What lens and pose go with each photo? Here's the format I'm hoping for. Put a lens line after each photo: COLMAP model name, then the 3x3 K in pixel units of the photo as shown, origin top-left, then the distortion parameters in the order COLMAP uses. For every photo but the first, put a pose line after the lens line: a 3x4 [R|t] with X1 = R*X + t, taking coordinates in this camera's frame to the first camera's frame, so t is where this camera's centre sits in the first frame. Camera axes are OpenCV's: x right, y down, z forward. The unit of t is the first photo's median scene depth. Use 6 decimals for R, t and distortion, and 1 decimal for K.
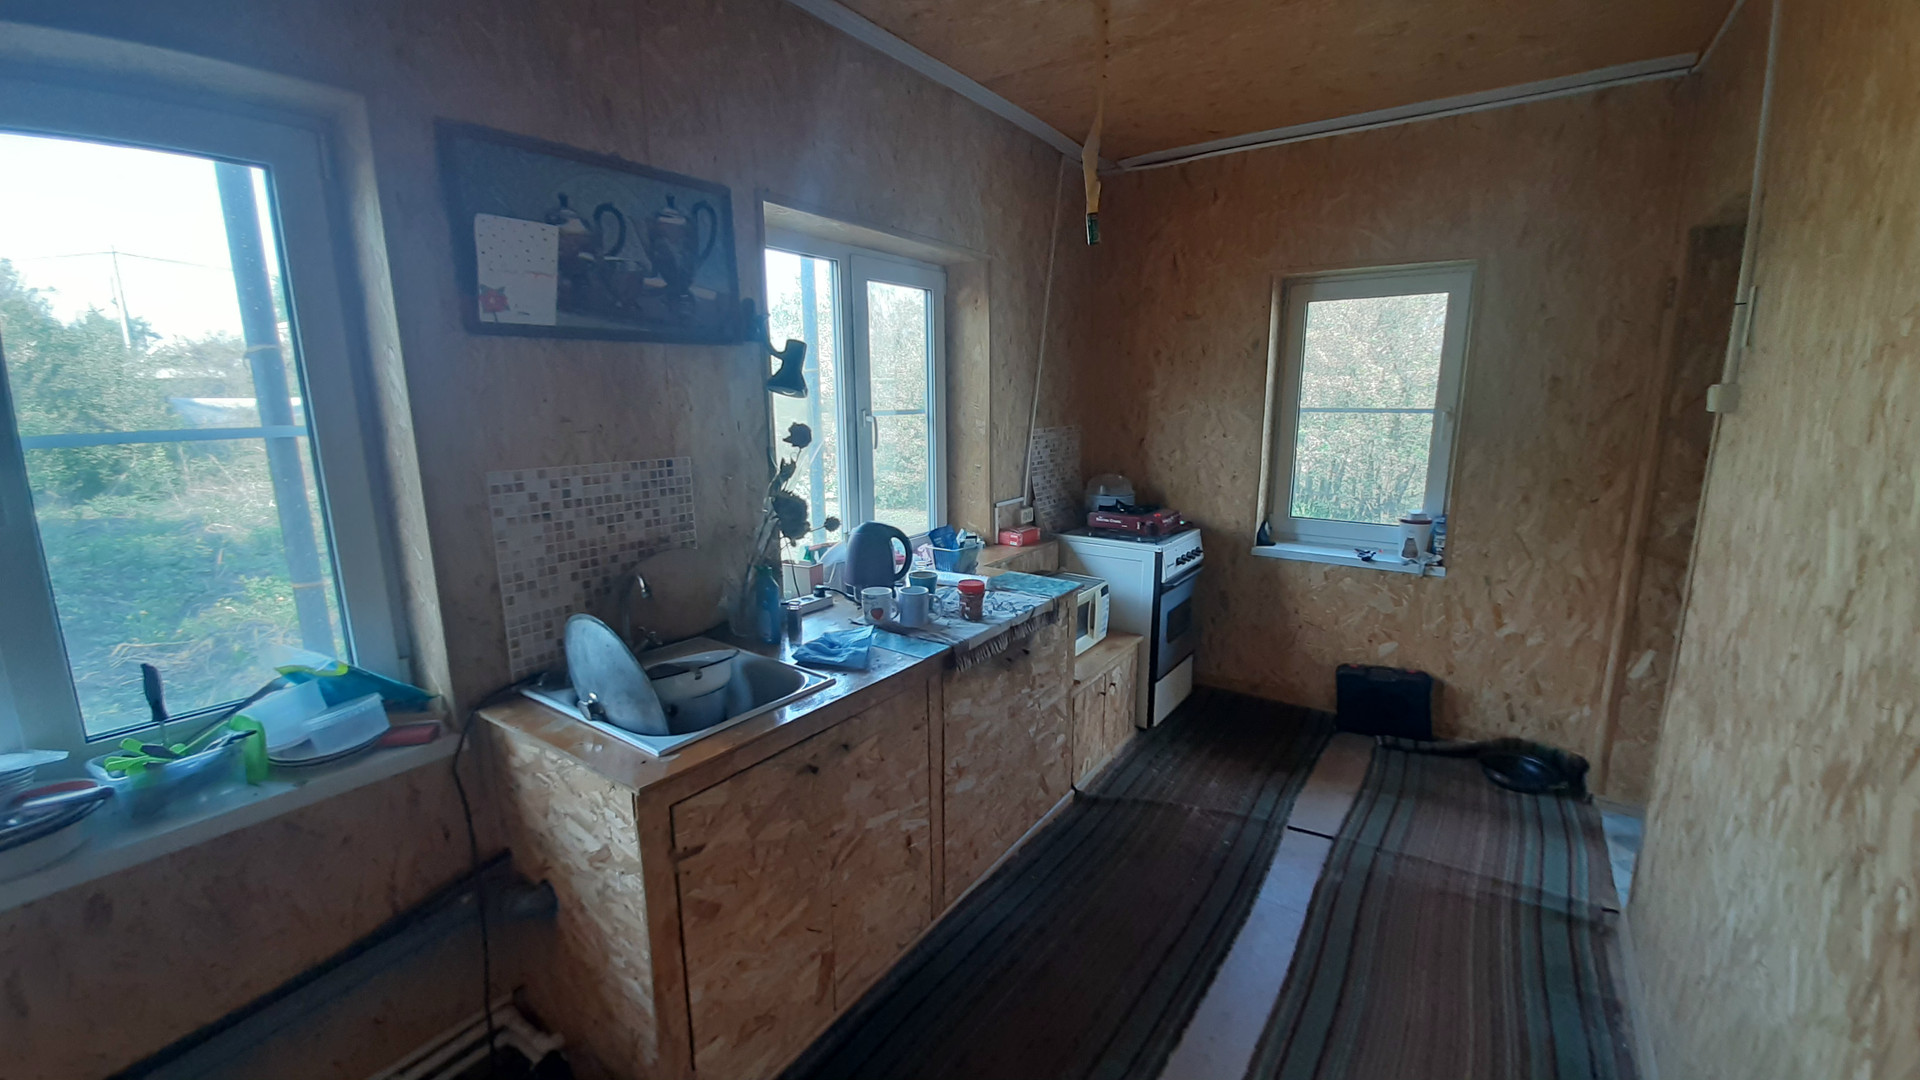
lens RADIAL K [[758.6, 0, 959.1], [0, 758.6, 535.5], [0, 0, 1]] dist [-0.001828, -0.002733]
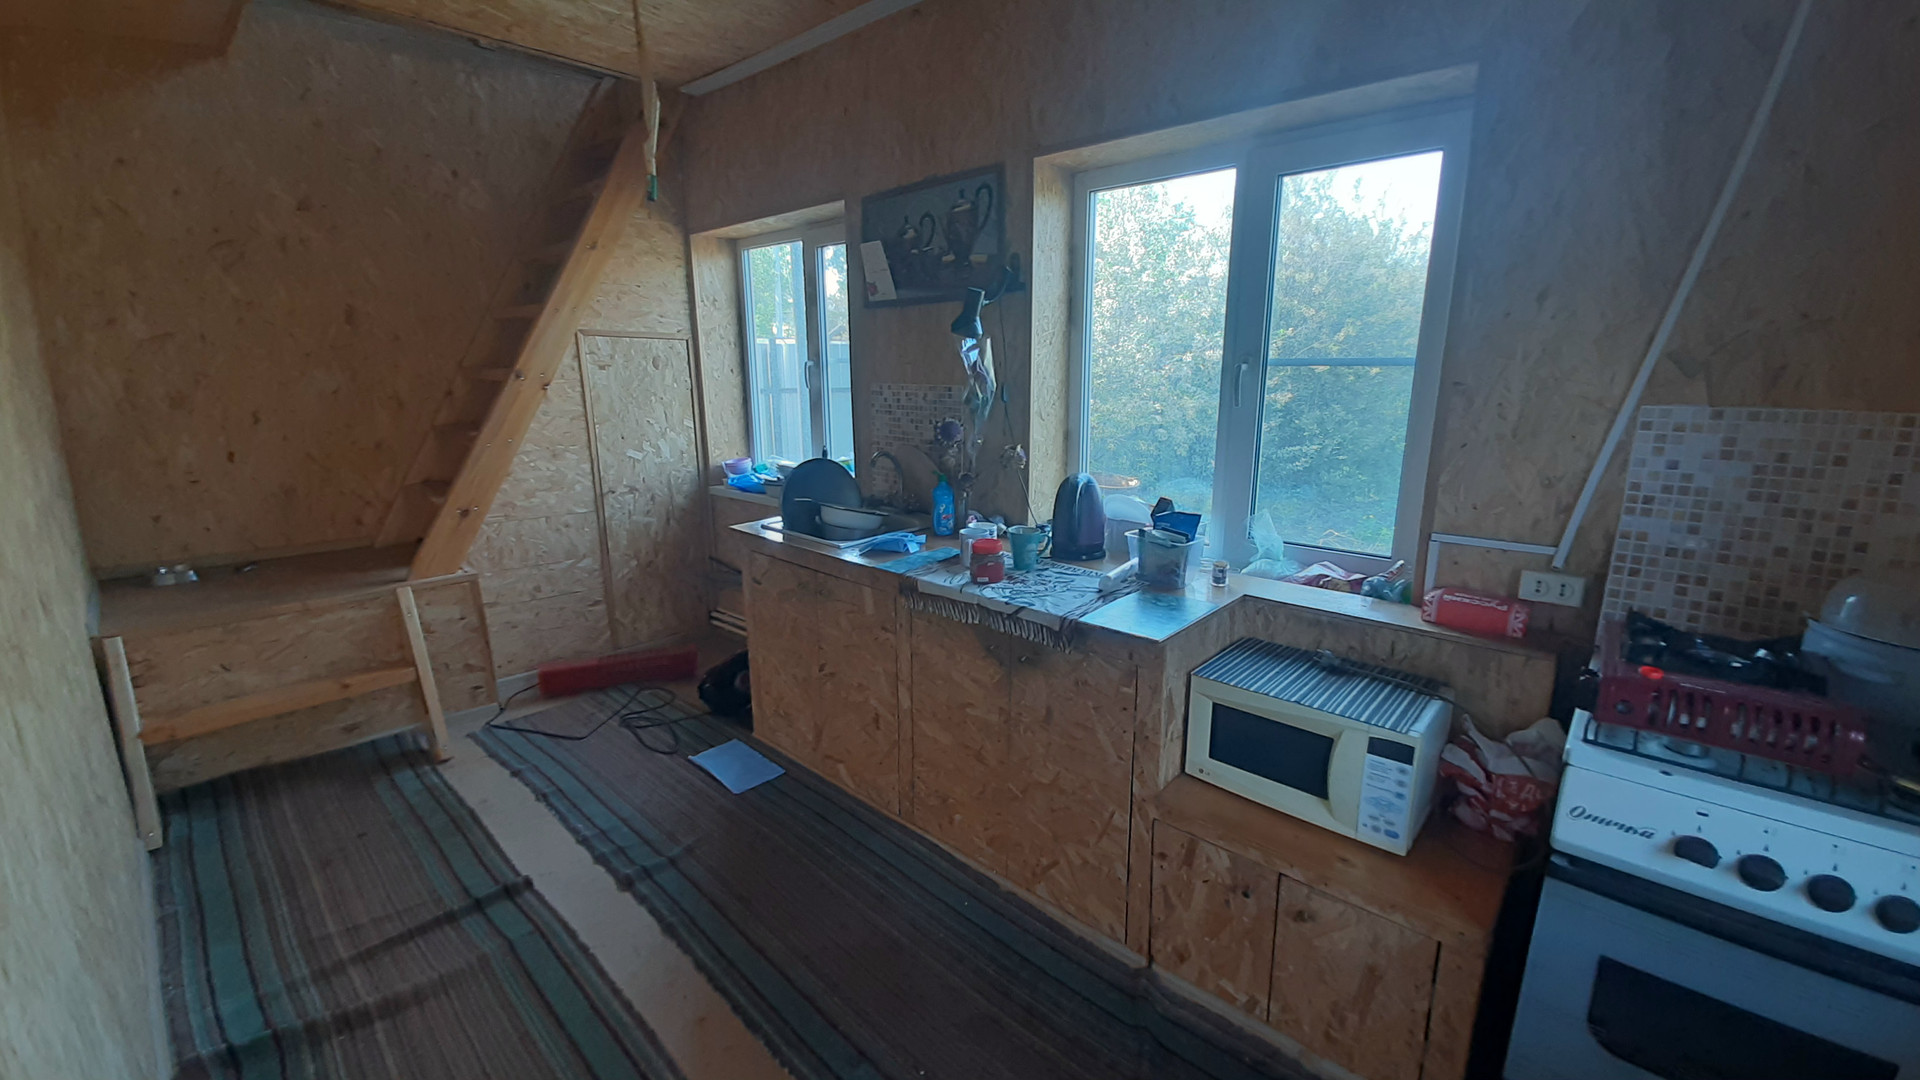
lens RADIAL K [[758.6, 0, 948.6], [0, 758.6, 529.5], [0, 0, 1]] dist [-0.001828, -0.002733]
pose [[-0.143739, 0.215387, -0.965892, 1.003746], [-0.181223, 0.953794, 0.239658, -0.181130], [0.972881, 0.209490, -0.098065, 1.176908]]
